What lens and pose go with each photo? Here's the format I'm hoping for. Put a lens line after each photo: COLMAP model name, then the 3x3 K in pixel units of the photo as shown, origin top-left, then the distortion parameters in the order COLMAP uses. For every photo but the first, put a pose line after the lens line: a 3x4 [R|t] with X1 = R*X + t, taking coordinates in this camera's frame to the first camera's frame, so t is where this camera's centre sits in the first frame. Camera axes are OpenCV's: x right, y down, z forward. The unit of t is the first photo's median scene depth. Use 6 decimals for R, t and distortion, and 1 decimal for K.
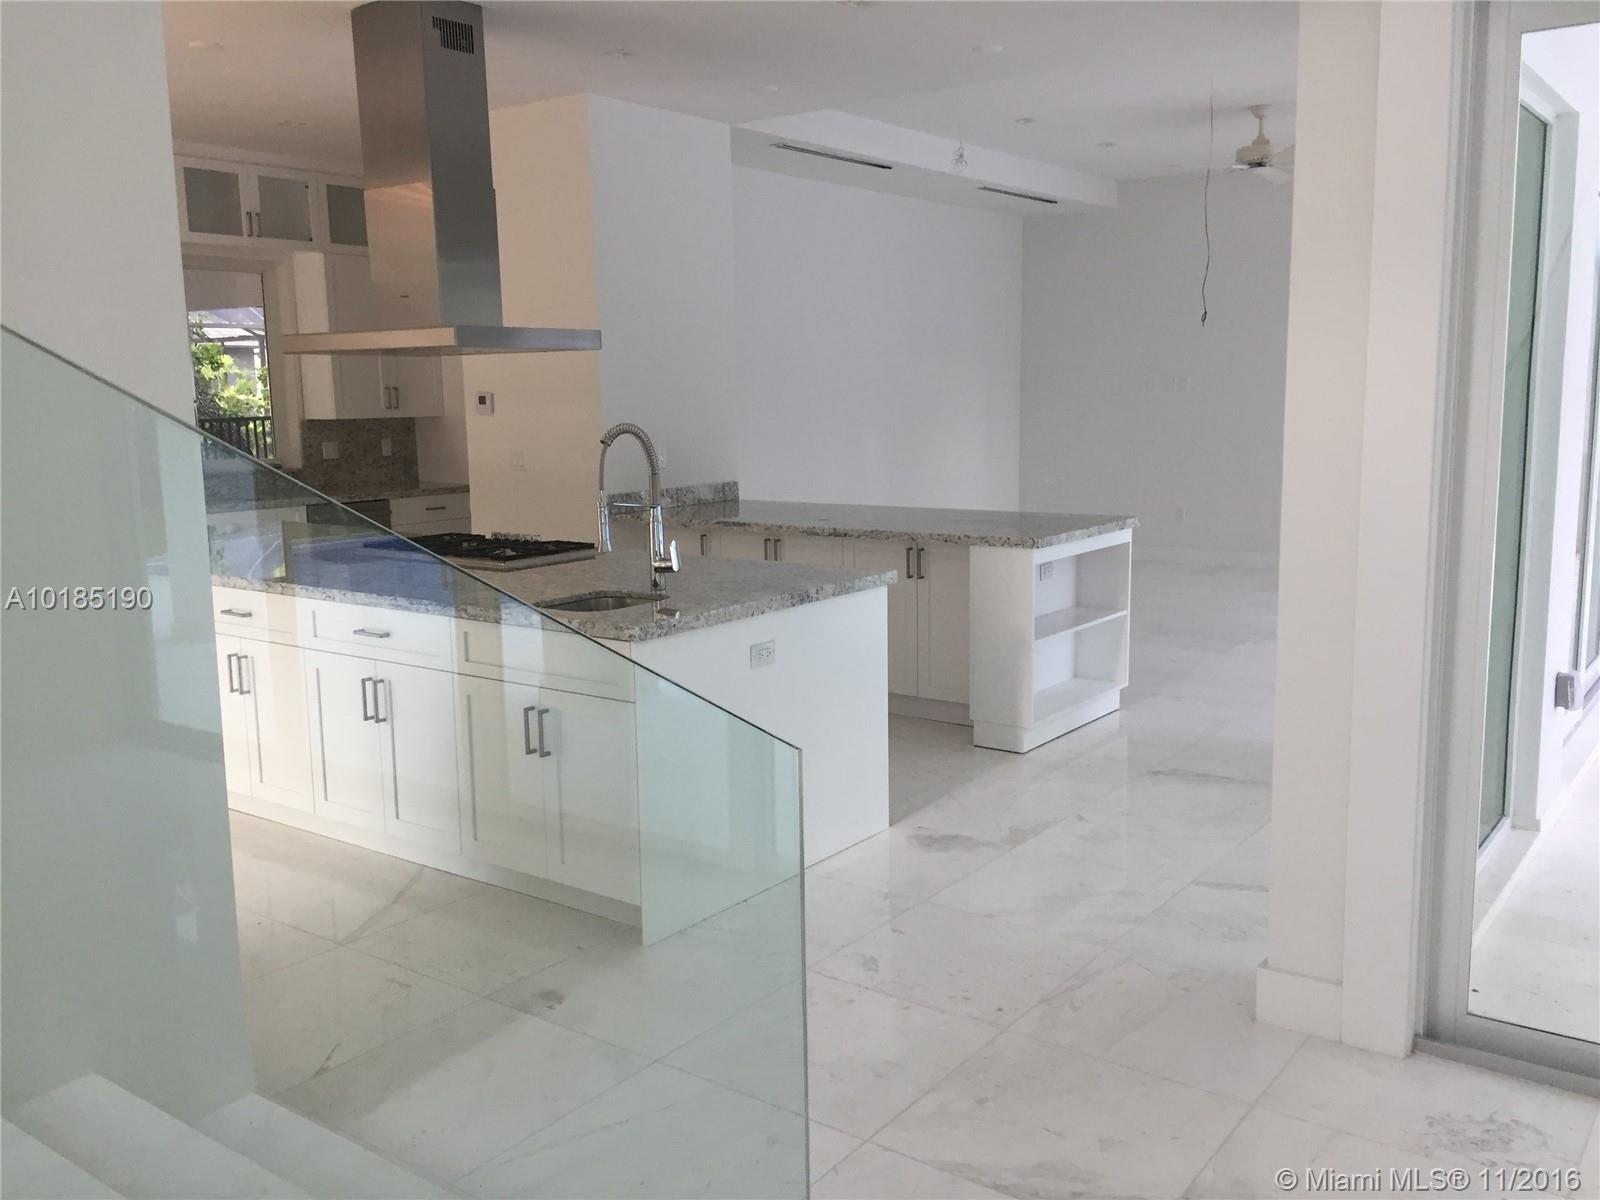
lens RADIAL K [[1375.3, 0, 800.0], [0, 1375.3, 600.0], [0, 0, 1]] dist [0.088237, -0.127613]
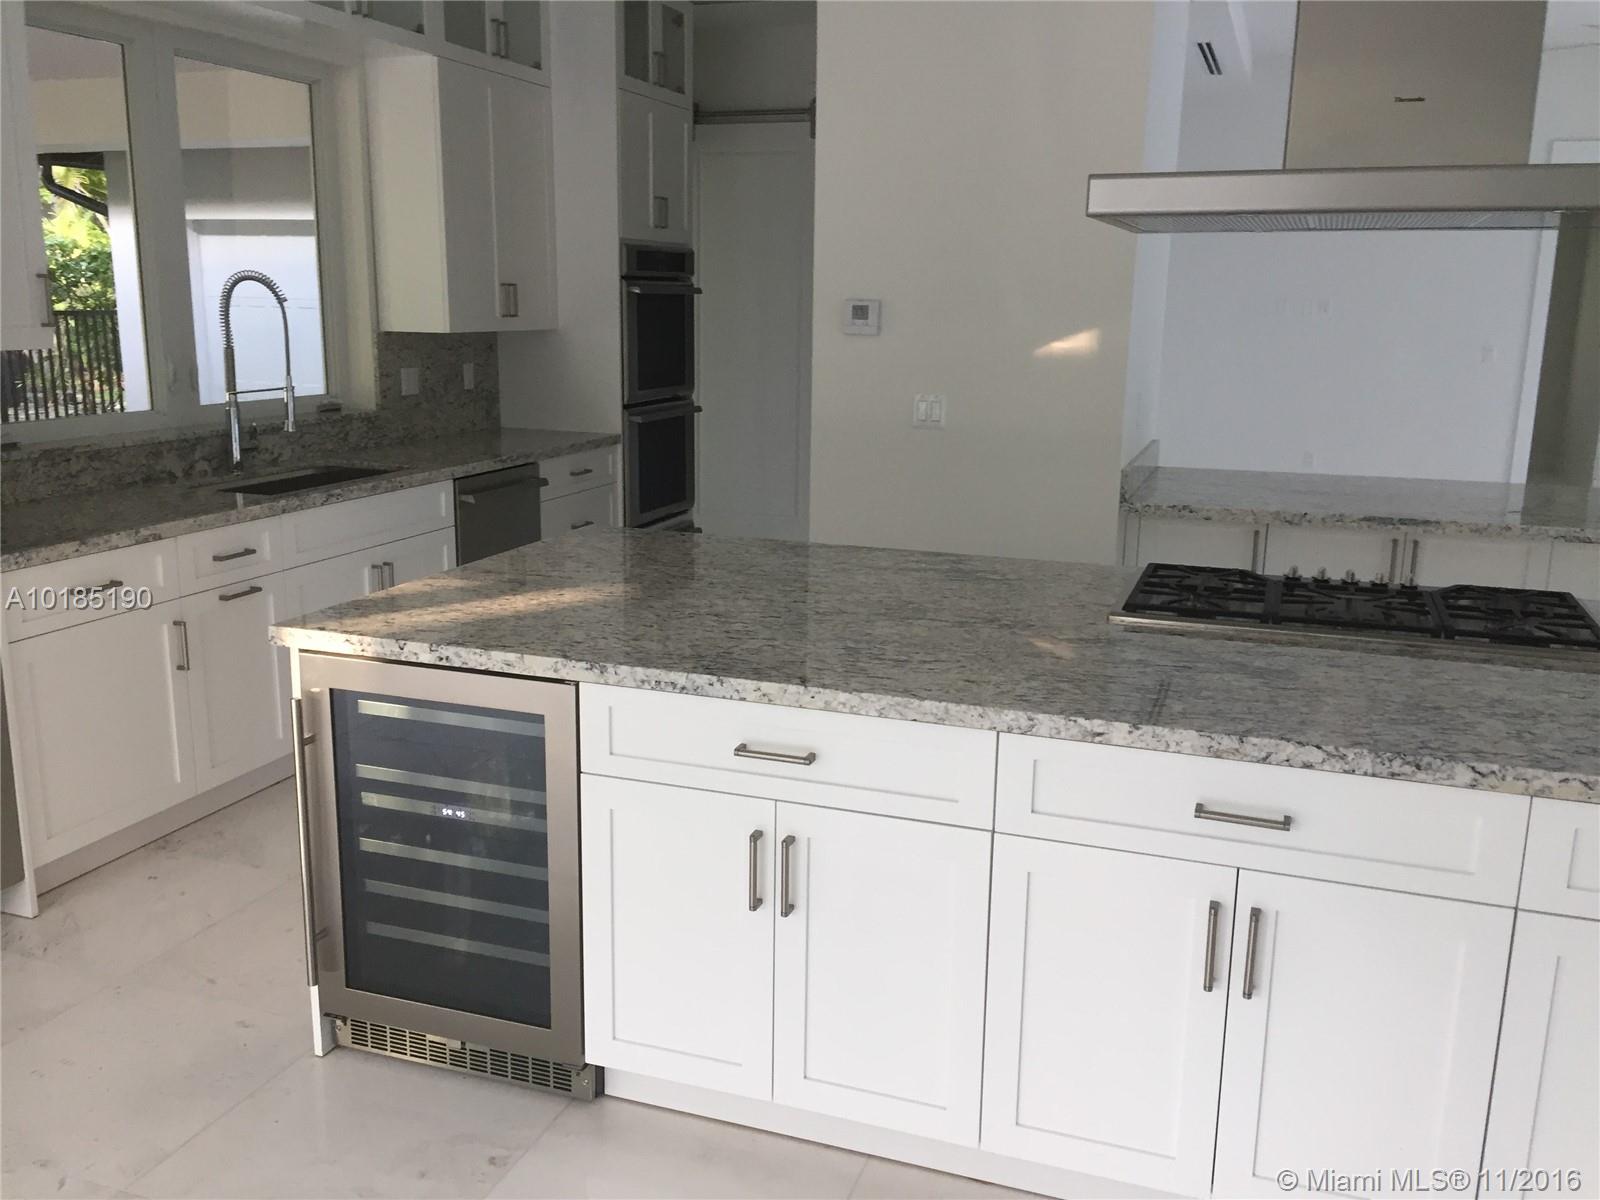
lens RADIAL K [[1375.3, 0, 800.0], [0, 1375.3, 600.0], [0, 0, 1]] dist [0.088237, -0.127613]
pose [[0.955771, -0.035815, 0.291922, -0.385639], [0.016681, 0.997561, 0.067772, -0.052198], [-0.293637, -0.059905, 0.954038, 0.366754]]
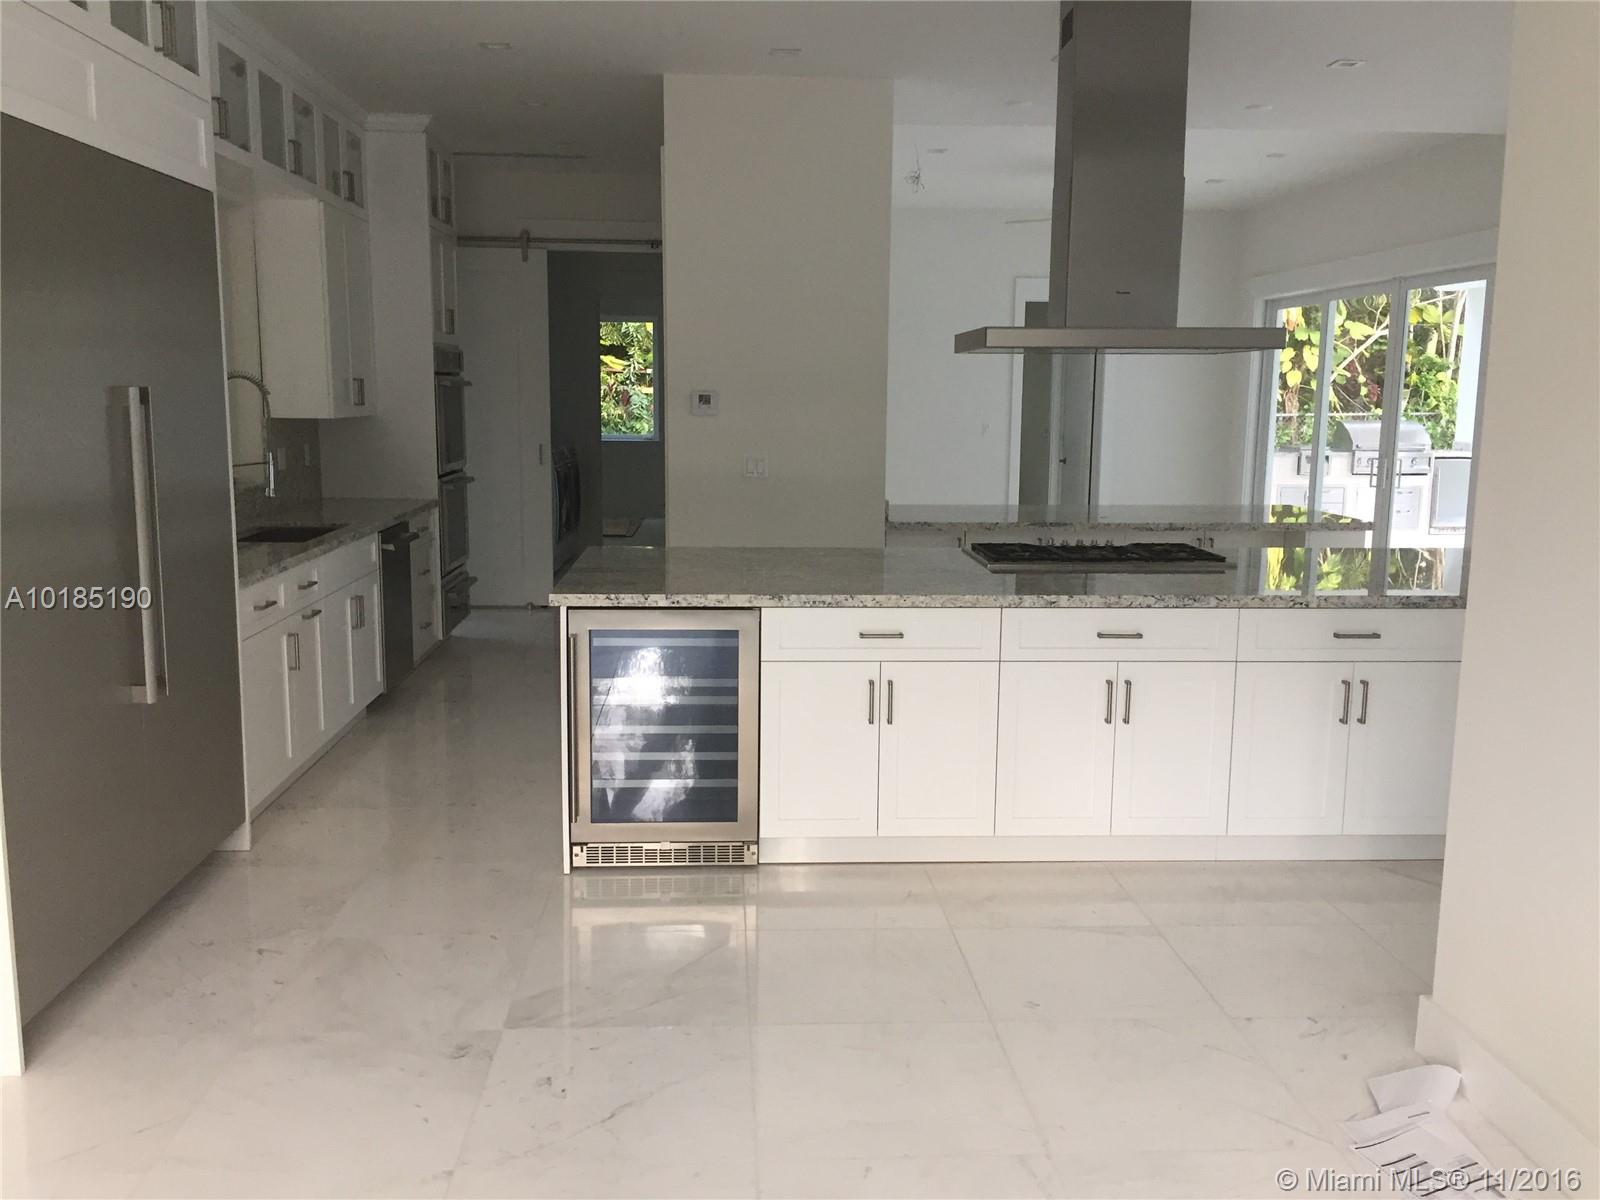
lens RADIAL K [[1375.3, 0, 800.0], [0, 1375.3, 600.0], [0, 0, 1]] dist [0.088237, -0.127613]
pose [[0.765455, -0.074423, 0.639171, -0.663317], [0.076656, 0.996762, 0.024259, -0.029900], [-0.638907, 0.030427, 0.768682, 0.255870]]
